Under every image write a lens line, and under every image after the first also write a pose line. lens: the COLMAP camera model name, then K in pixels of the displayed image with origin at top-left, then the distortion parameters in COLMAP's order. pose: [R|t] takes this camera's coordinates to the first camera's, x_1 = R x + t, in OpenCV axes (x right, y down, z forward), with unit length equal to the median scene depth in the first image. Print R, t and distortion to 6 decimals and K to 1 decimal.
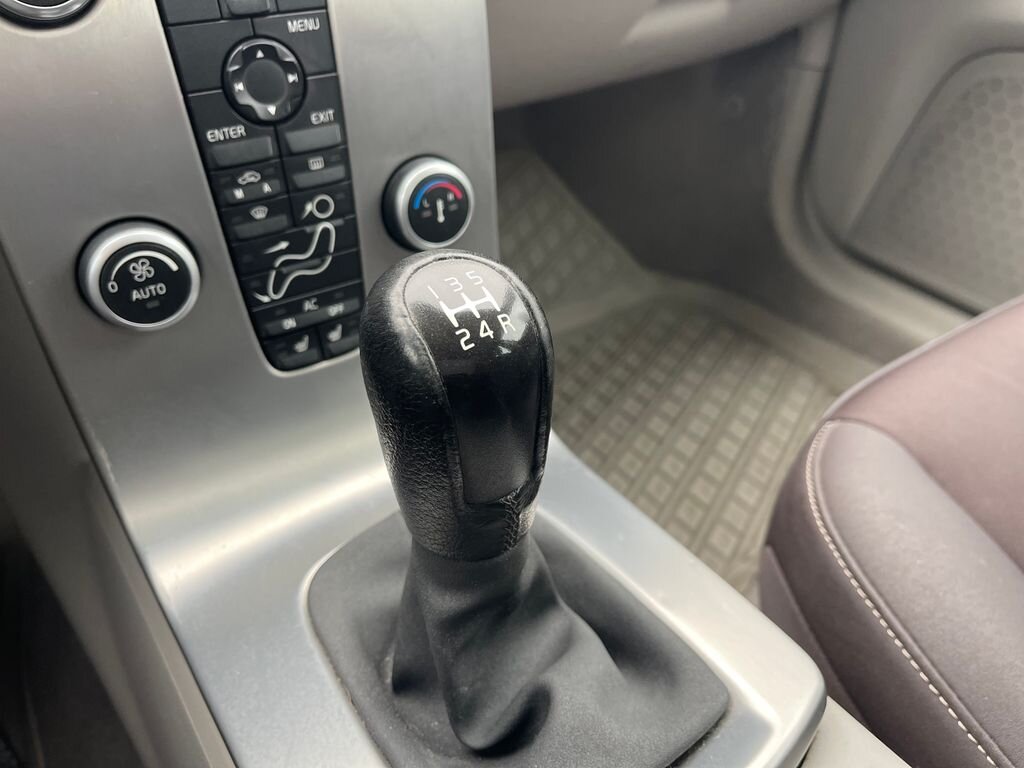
lens RADIAL K [[789.6, 0, 512.0], [0, 789.6, 384.0], [0, 0, 1]] dist [0.002735, 0.001648]
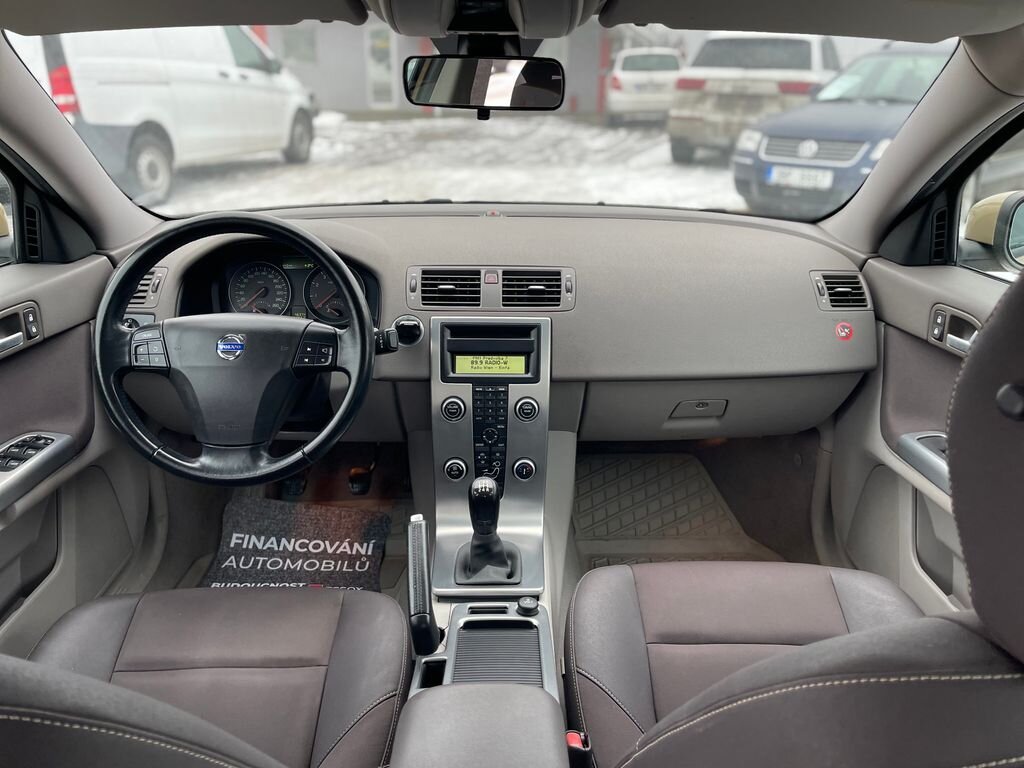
lens RADIAL K [[777.3, 0, 511.6], [0, 777.3, 381.2], [0, 0, 1]] dist [0.085051, -0.136489]
pose [[0.839379, 0.178449, -0.513419, 1.951081], [-0.320900, 0.925080, -0.203103, 0.197328], [0.438710, 0.335237, 0.833757, -2.693351]]
